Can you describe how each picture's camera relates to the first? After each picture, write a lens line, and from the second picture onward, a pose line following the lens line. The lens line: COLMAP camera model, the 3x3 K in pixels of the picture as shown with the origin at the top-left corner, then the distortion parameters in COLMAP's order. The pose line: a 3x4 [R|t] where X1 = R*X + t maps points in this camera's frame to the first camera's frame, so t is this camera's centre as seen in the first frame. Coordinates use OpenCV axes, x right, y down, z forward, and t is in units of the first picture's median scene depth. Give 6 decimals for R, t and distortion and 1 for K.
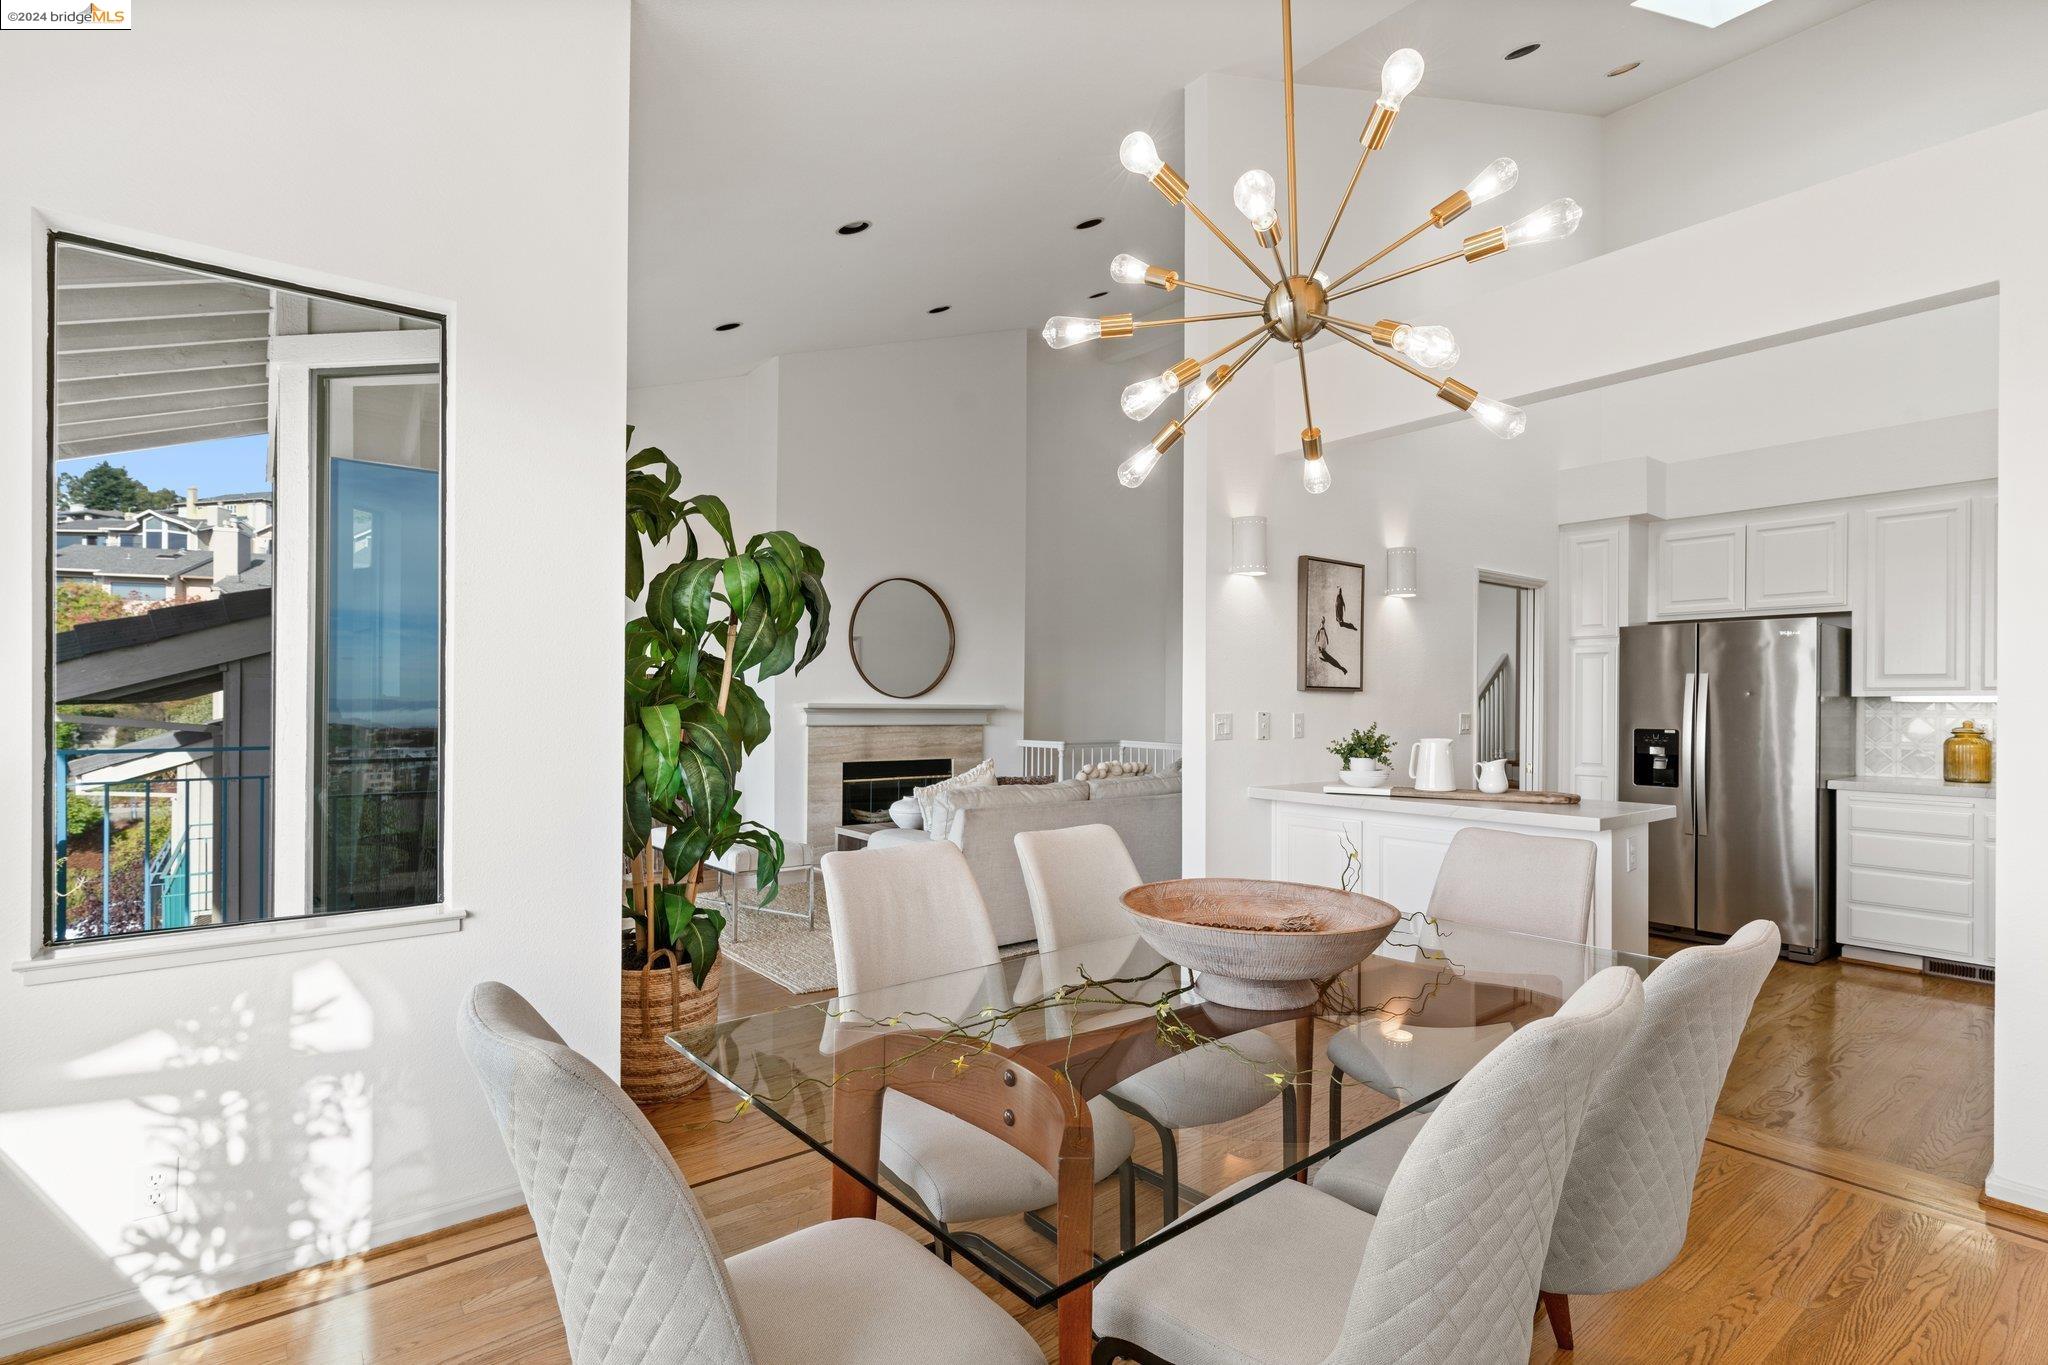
lens RADIAL K [[972.1, 0, 1024.0], [0, 972.1, 682.5], [0, 0, 1]] dist [0.002308, 0.000378]
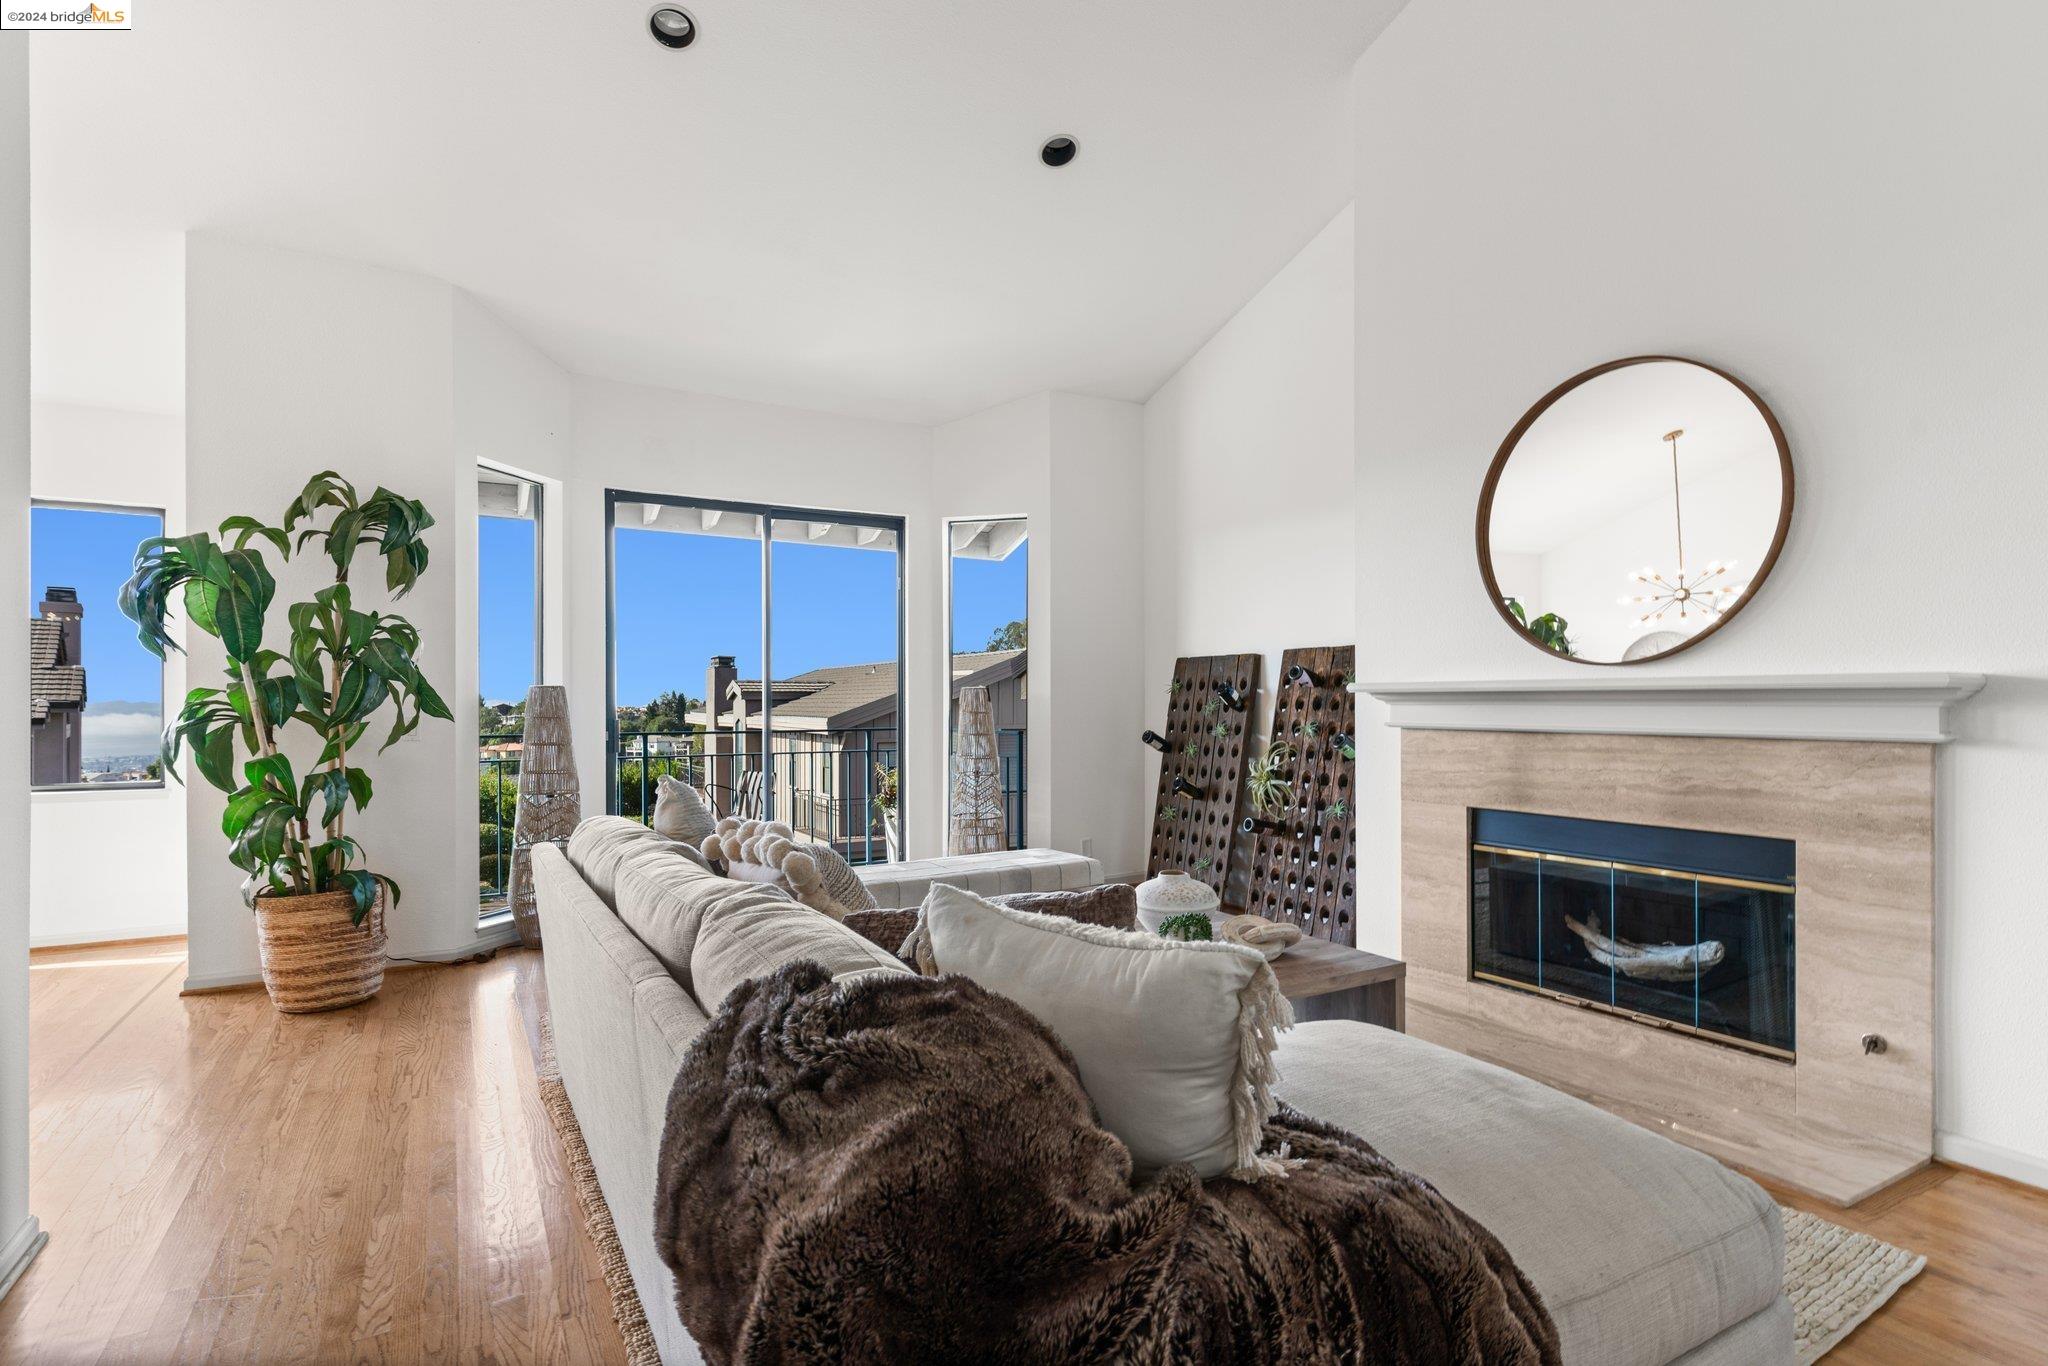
lens RADIAL K [[1012.7, 0, 1028.8], [0, 1012.7, 708.5], [0, 0, 1]] dist [-0.000302, -0.000121]
pose [[-0.142536, -0.002261, -0.989787, 0.324033], [0.021396, 0.999757, -0.005365, 0.031075], [0.989558, -0.021942, -0.142453, 0.831148]]
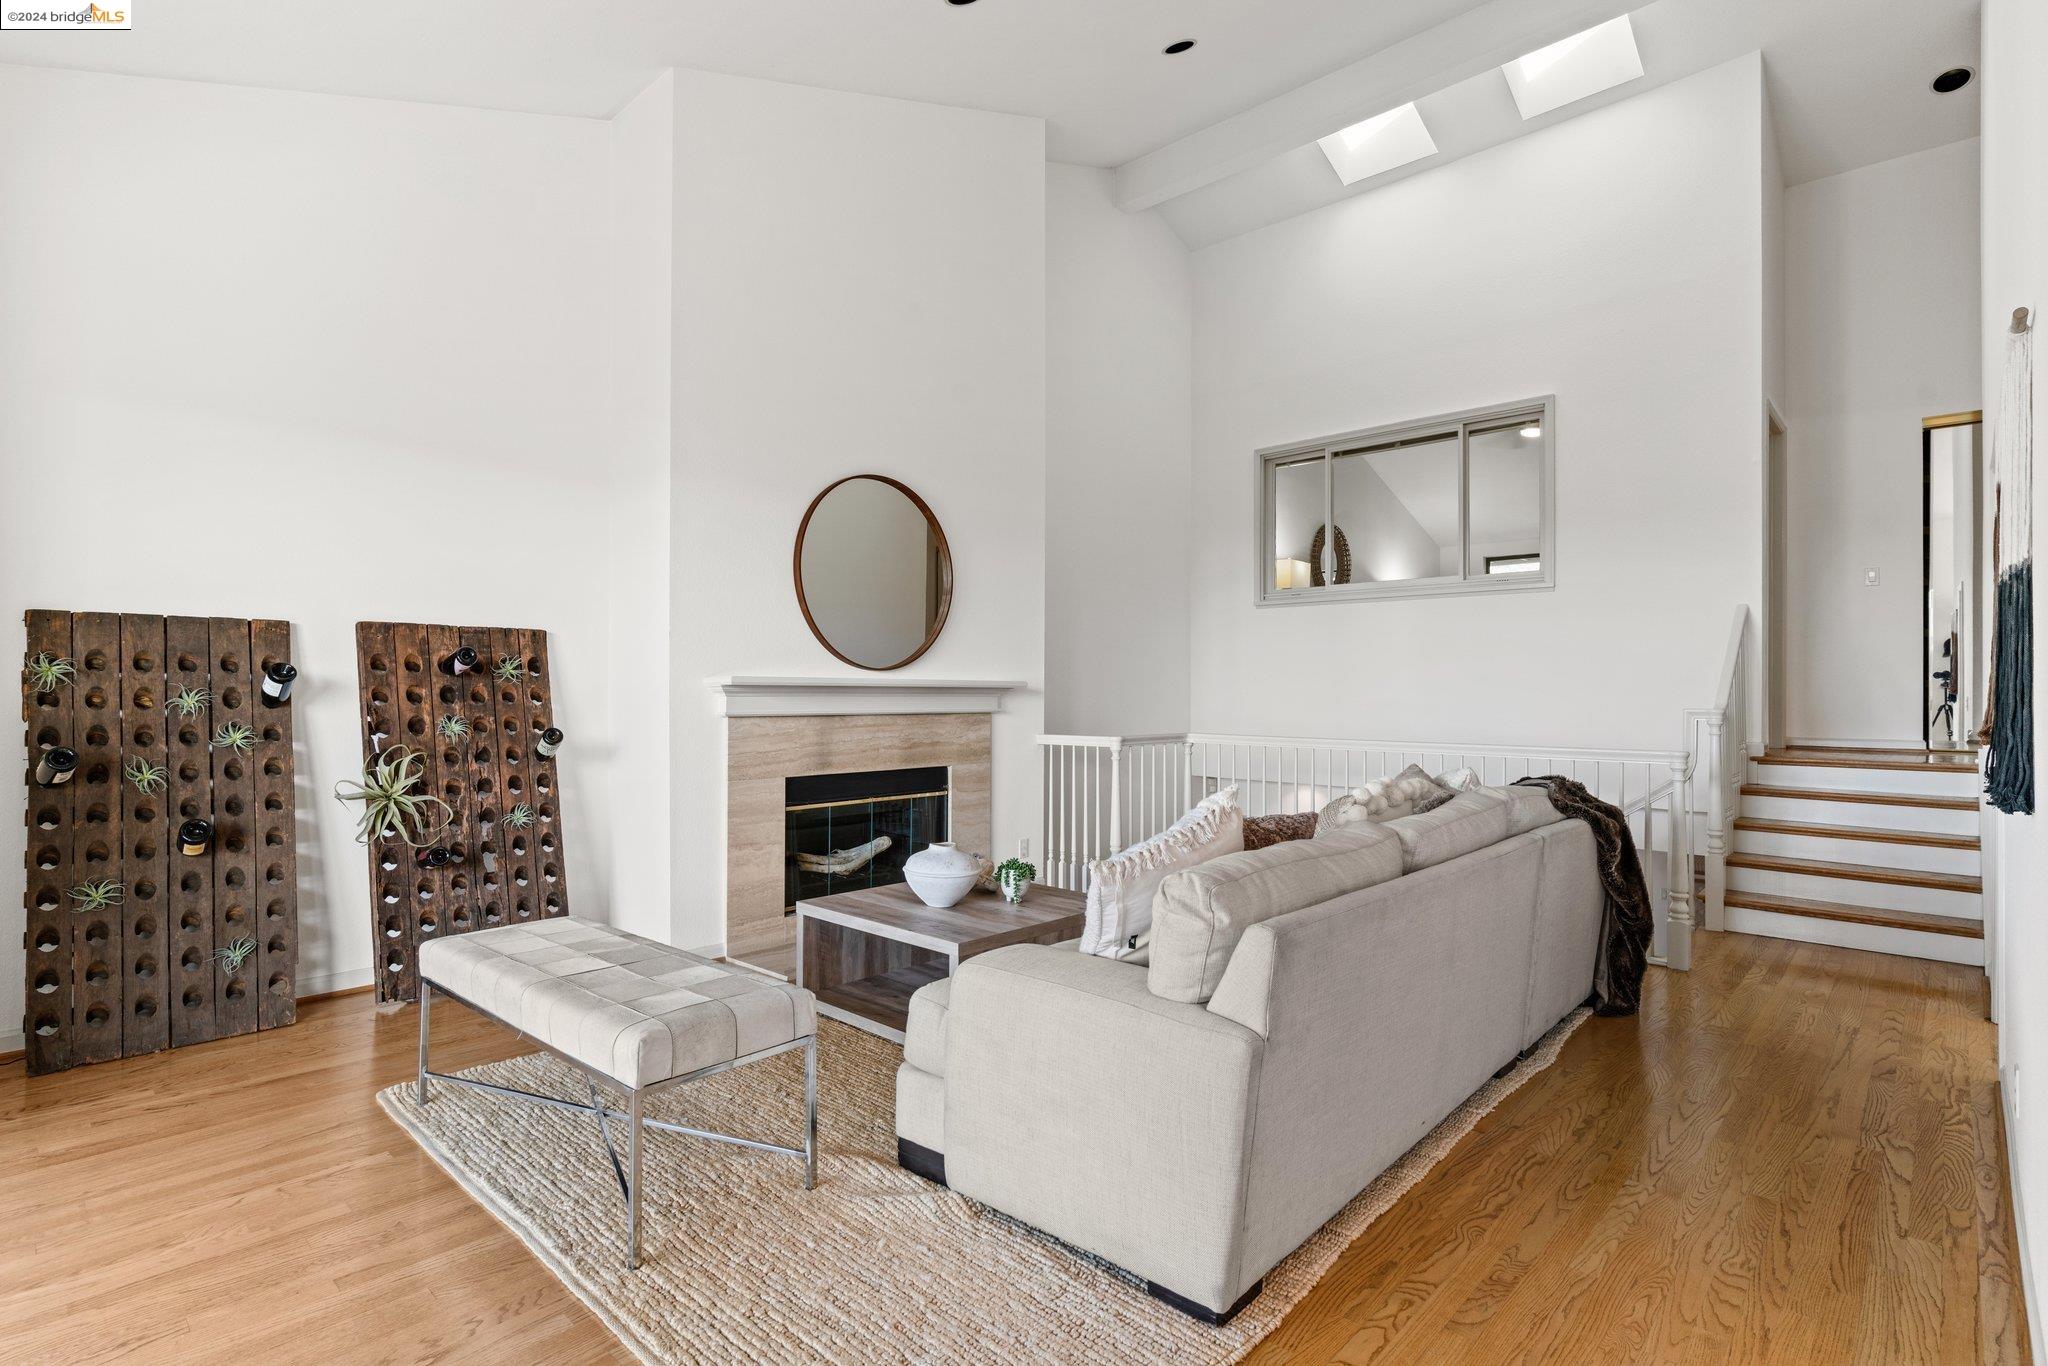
lens RADIAL K [[972.1, 0, 1024.0], [0, 972.1, 683.0], [0, 0, 1]] dist [0.002308, 0.000378]
pose [[0.990294, -0.008195, 0.138748, -0.119223], [0.007100, 0.999940, 0.008387, 0.019623], [-0.138809, -0.007321, 0.990292, 0.376284]]
